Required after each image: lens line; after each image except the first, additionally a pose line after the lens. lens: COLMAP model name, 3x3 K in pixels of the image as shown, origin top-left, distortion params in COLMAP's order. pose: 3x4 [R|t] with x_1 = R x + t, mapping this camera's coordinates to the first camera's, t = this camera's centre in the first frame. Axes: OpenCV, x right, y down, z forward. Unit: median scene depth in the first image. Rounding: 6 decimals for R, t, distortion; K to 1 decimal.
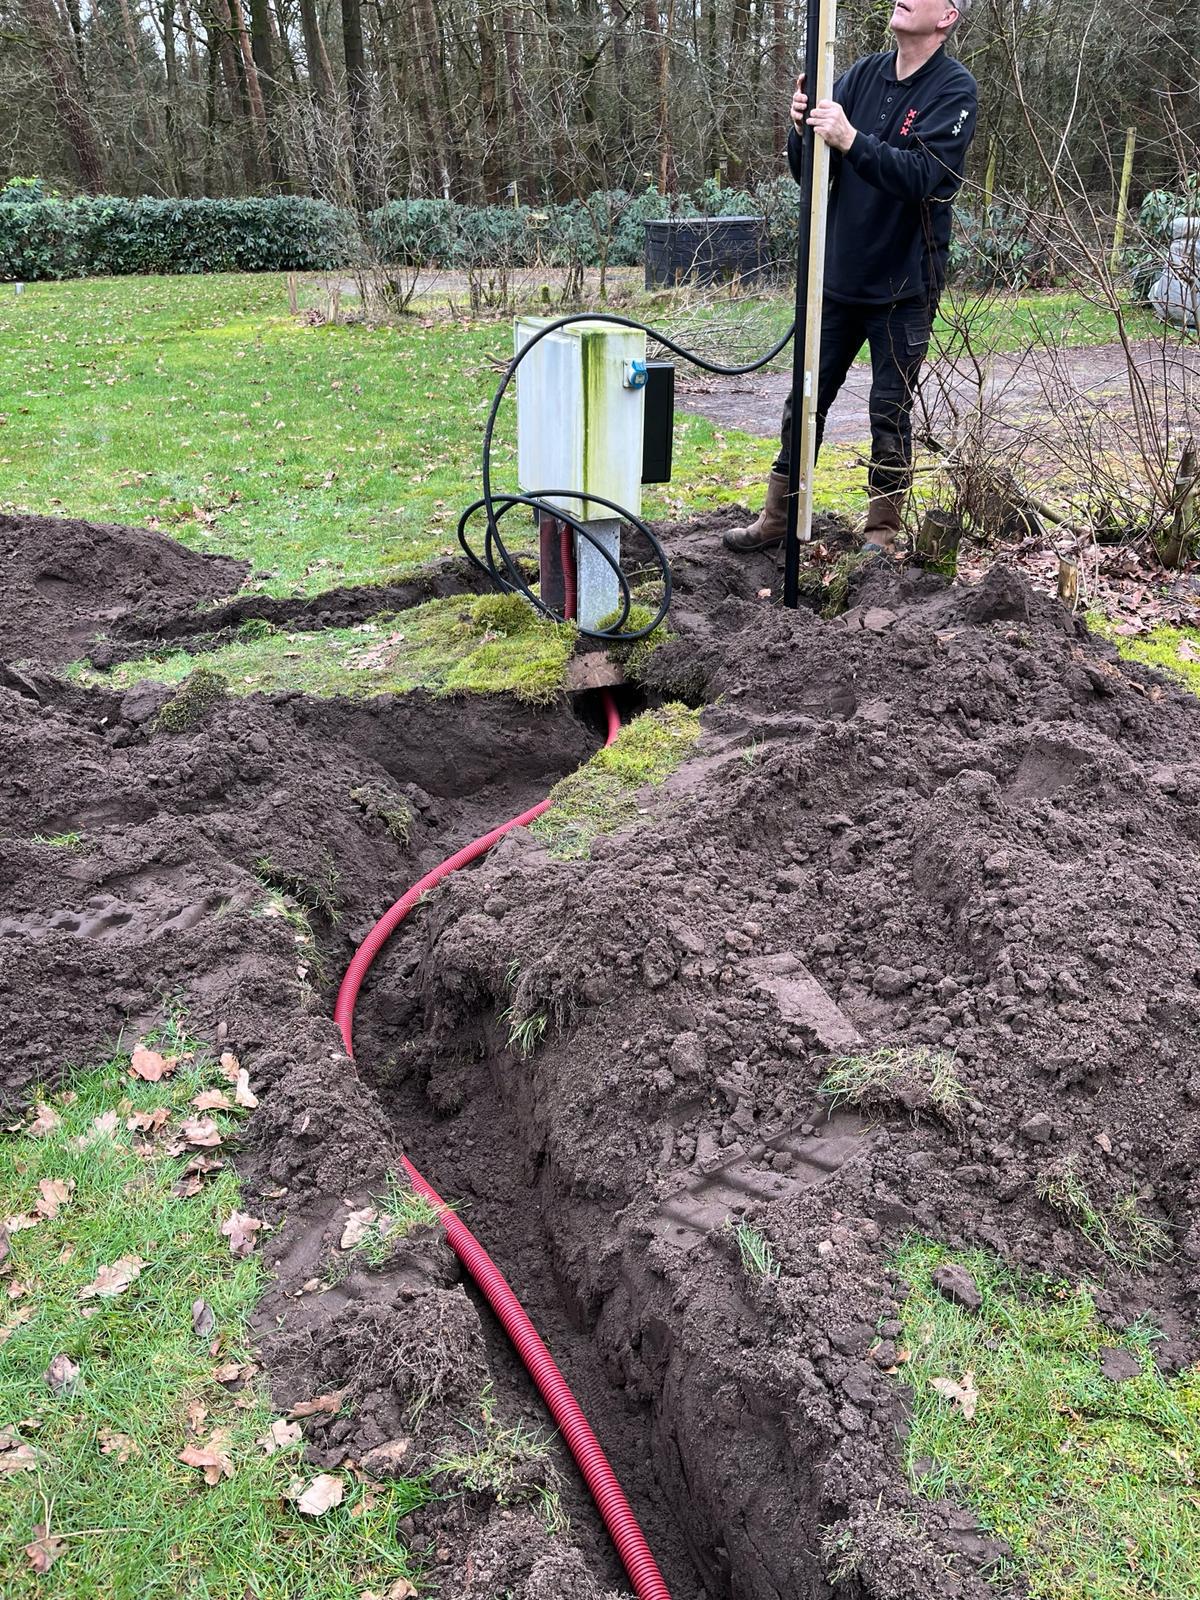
lens RADIAL K [[1263.5, 0, 563.5], [0, 1263.5, 799.6], [0, 0, 1]] dist [0.065108, -0.099384]
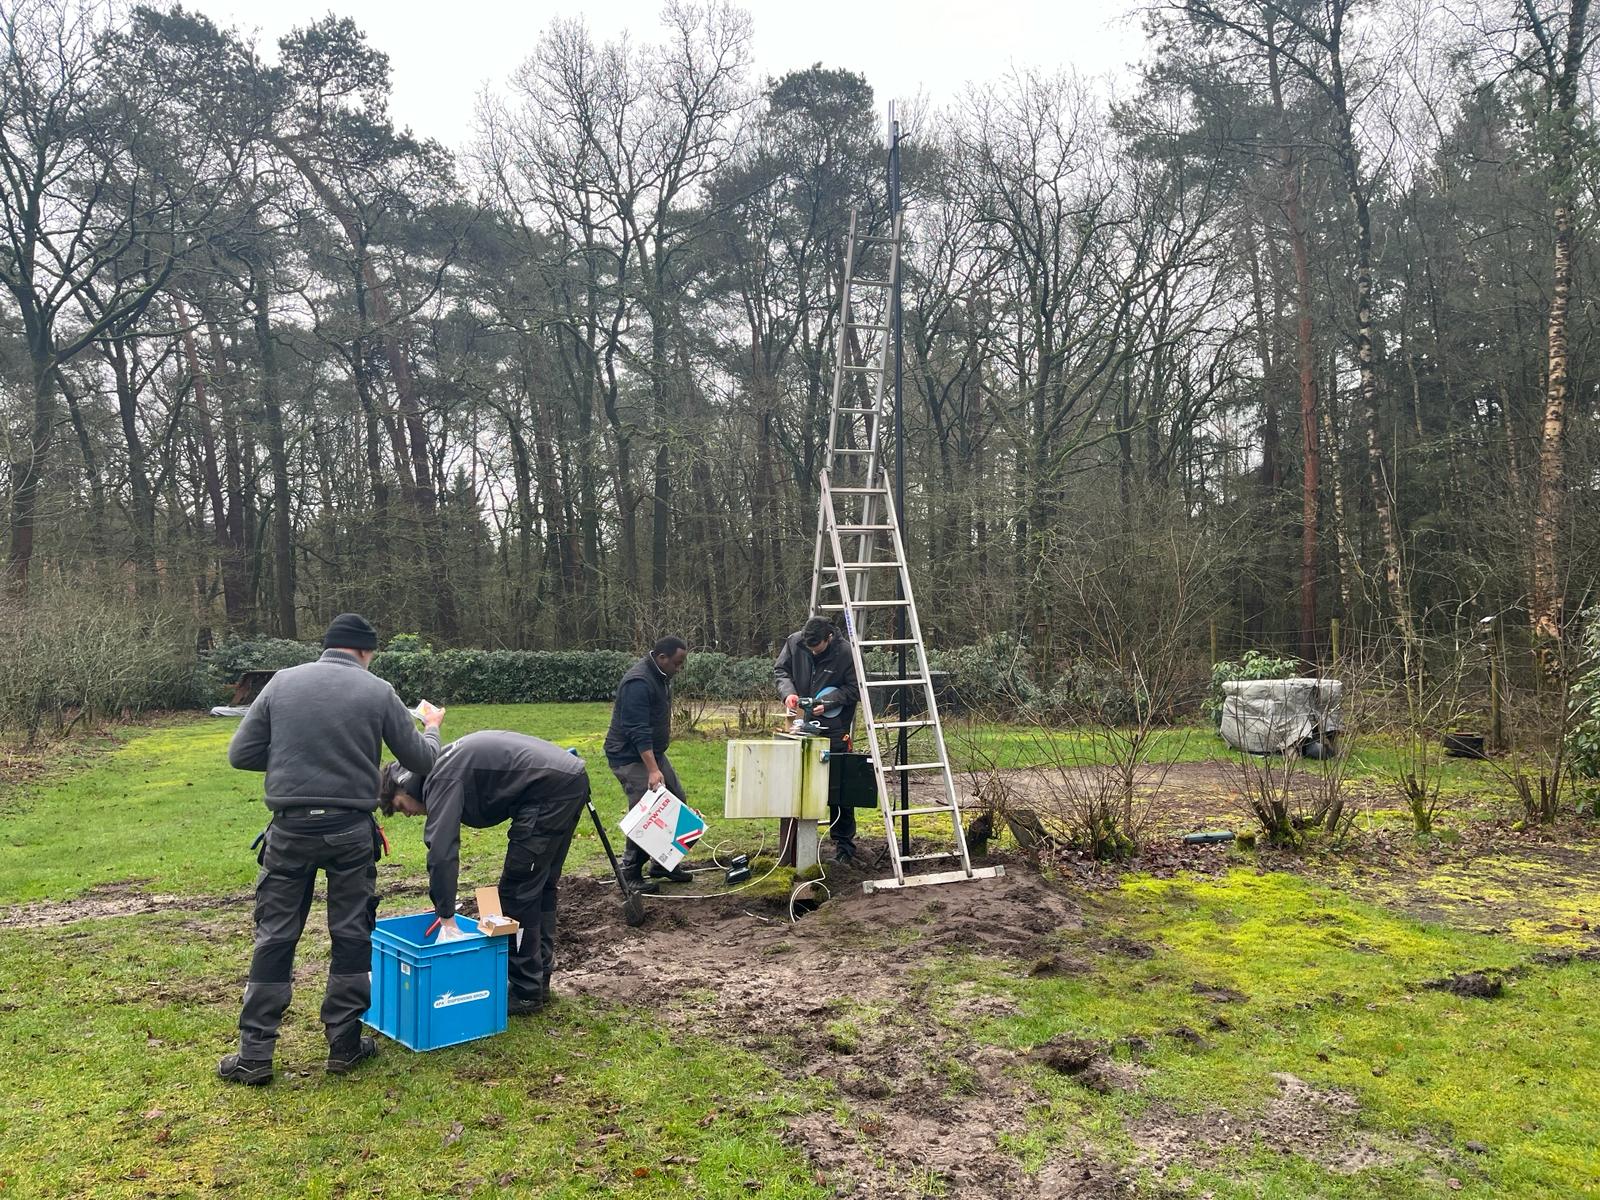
lens RADIAL K [[1263.5, 0, 800.0], [0, 1263.5, 600.0], [0, 0, 1]] dist [0.065108, -0.099384]
pose [[0.999768, 0.016037, -0.014369, 0.008222], [-0.020825, 0.889770, -0.455933, 0.084927], [0.005473, 0.456127, 0.889898, -0.214040]]
